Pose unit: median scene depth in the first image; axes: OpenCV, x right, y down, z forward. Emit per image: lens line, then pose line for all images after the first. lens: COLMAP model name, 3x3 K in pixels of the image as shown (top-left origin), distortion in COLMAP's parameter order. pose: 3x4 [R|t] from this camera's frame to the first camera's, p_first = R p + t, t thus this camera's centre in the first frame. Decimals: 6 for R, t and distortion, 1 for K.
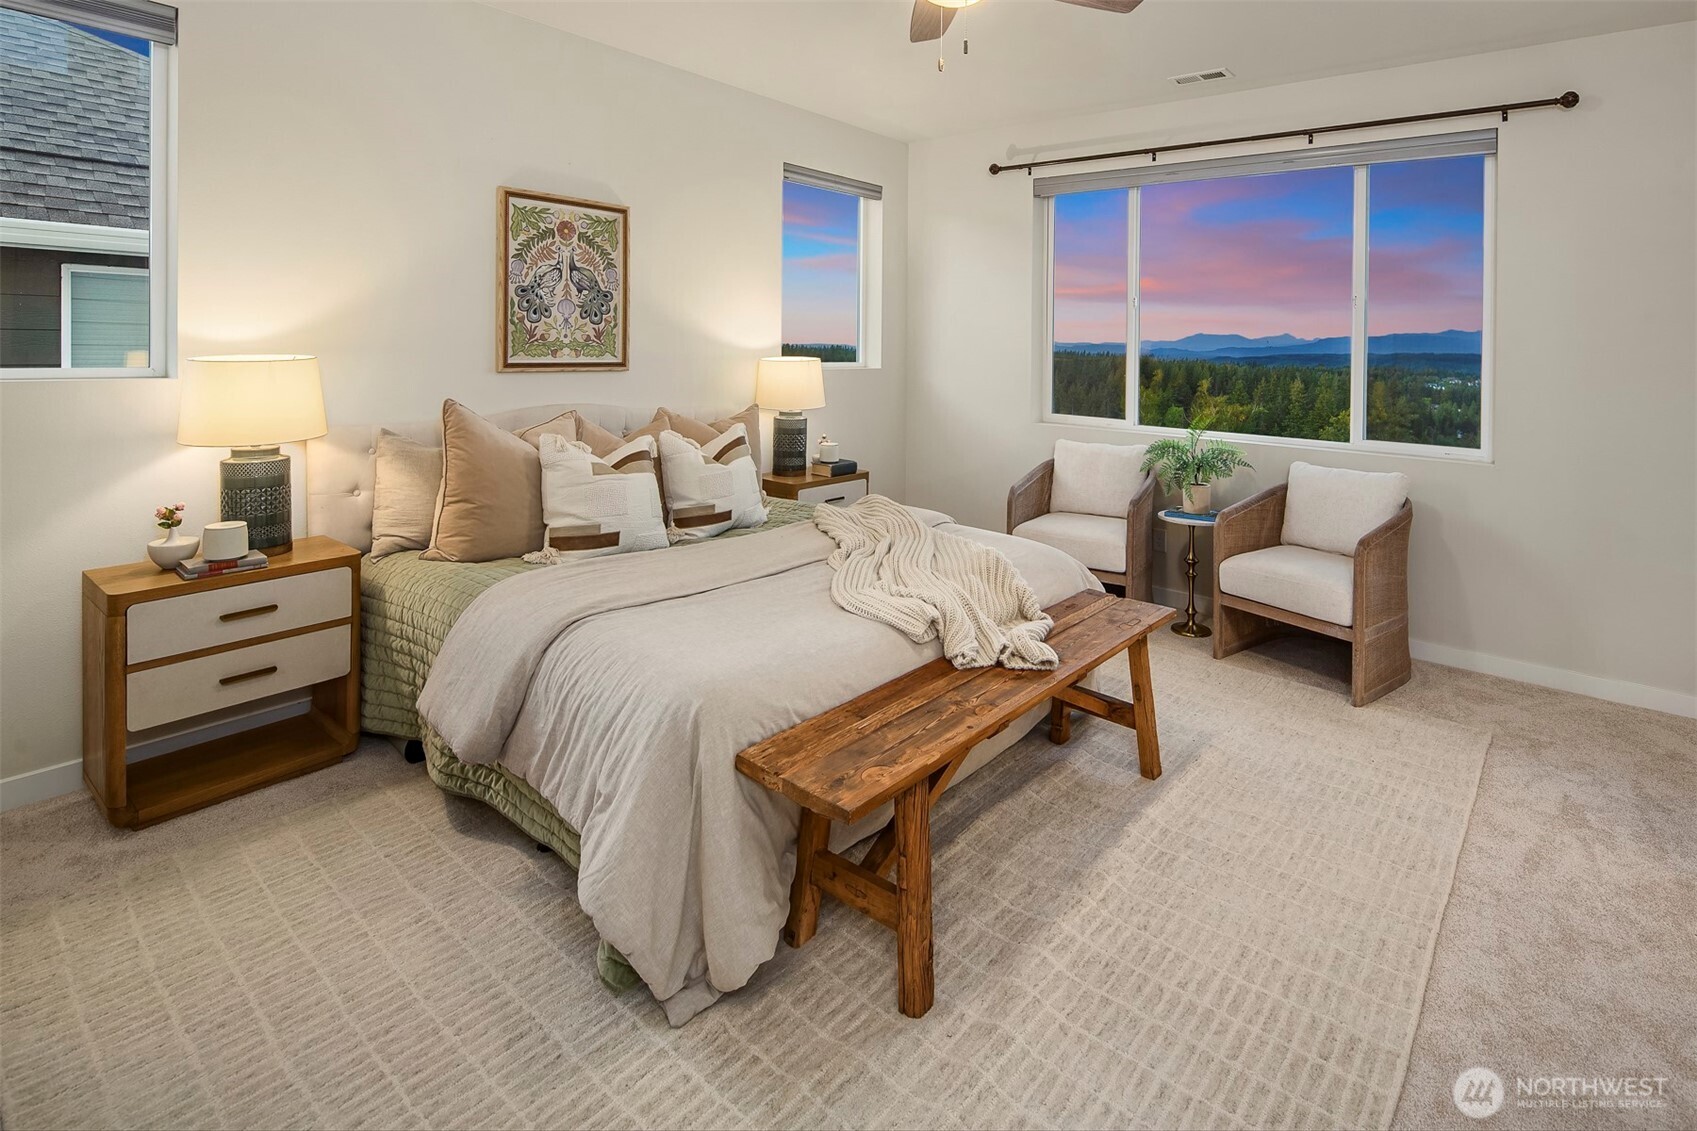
lens RADIAL K [[834.4, 0, 845.6], [0, 834.4, 324.7], [0, 0, 1]] dist [0.002955, -0.000425]
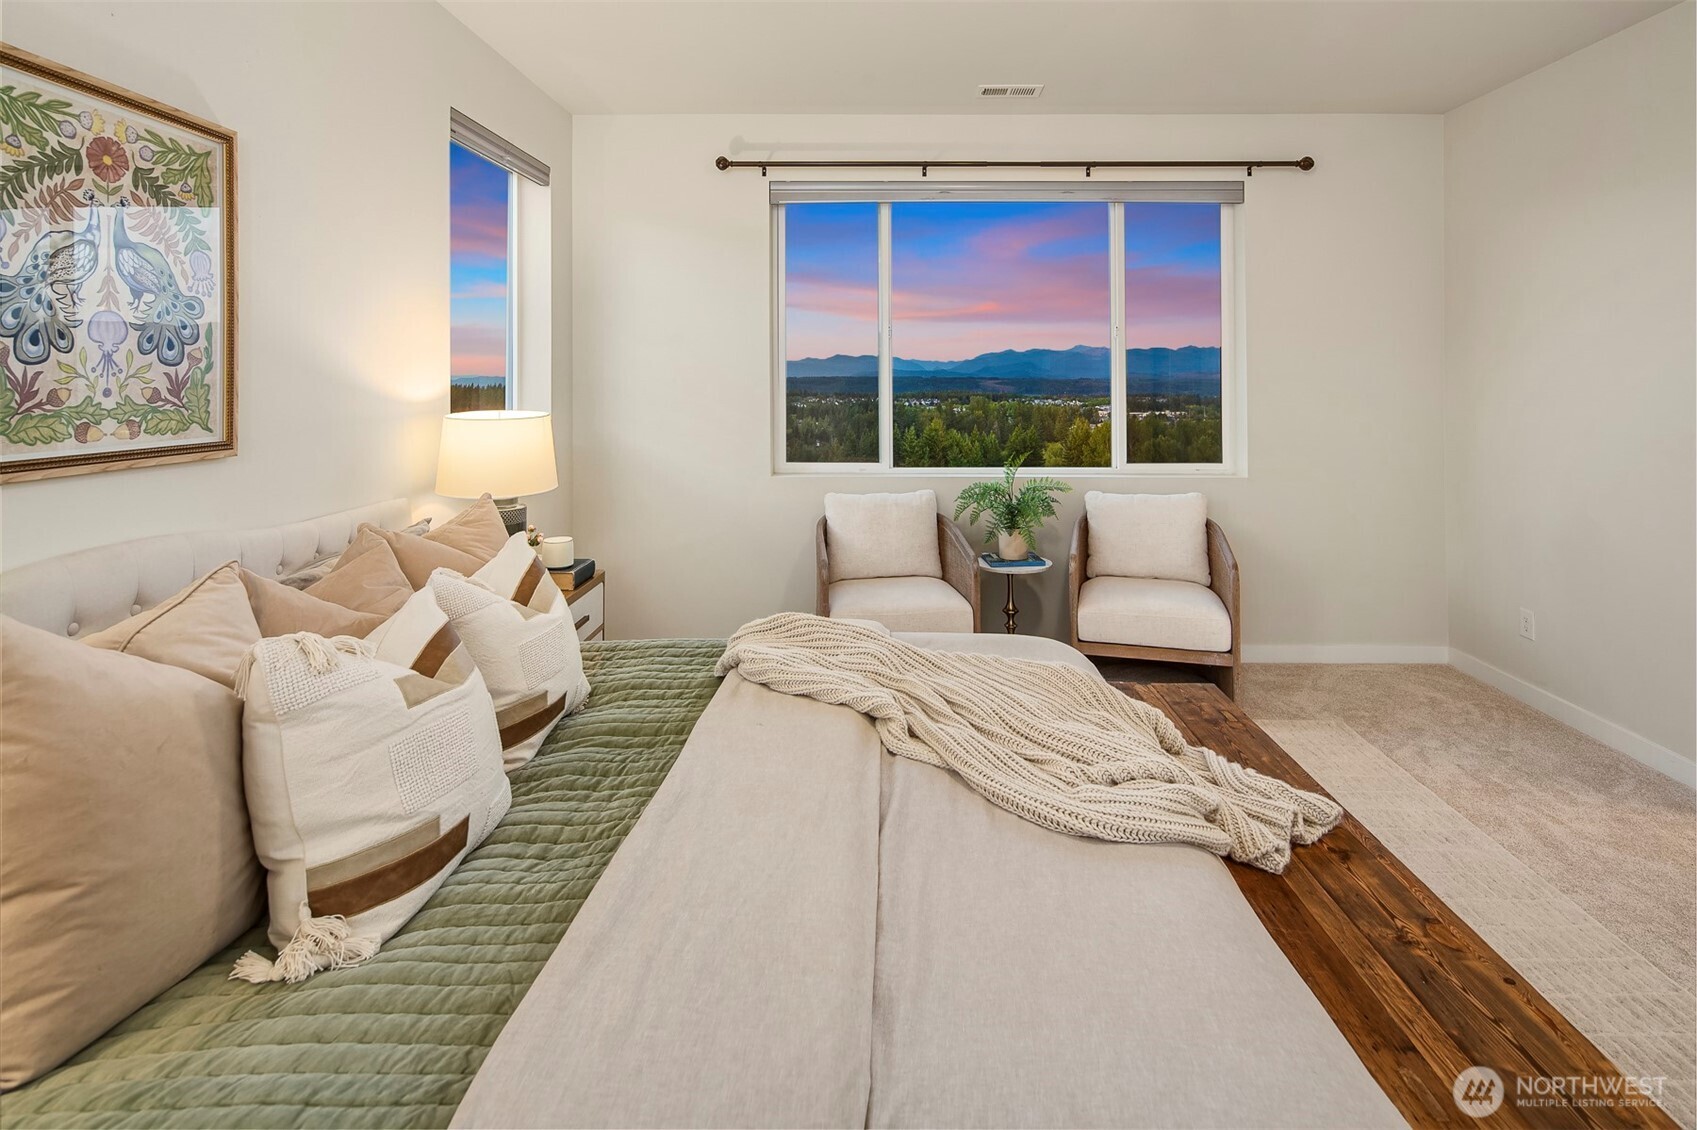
lens RADIAL K [[842.9, 0, 851.3], [0, 842.9, 343.9], [0, 0, 1]] dist [0.001252, -0.003894]
pose [[0.768547, -0.000194, 0.639793, -0.317905], [0.009345, 0.999897, -0.010922, -0.003957], [-0.639725, 0.014373, 0.768470, 0.394257]]
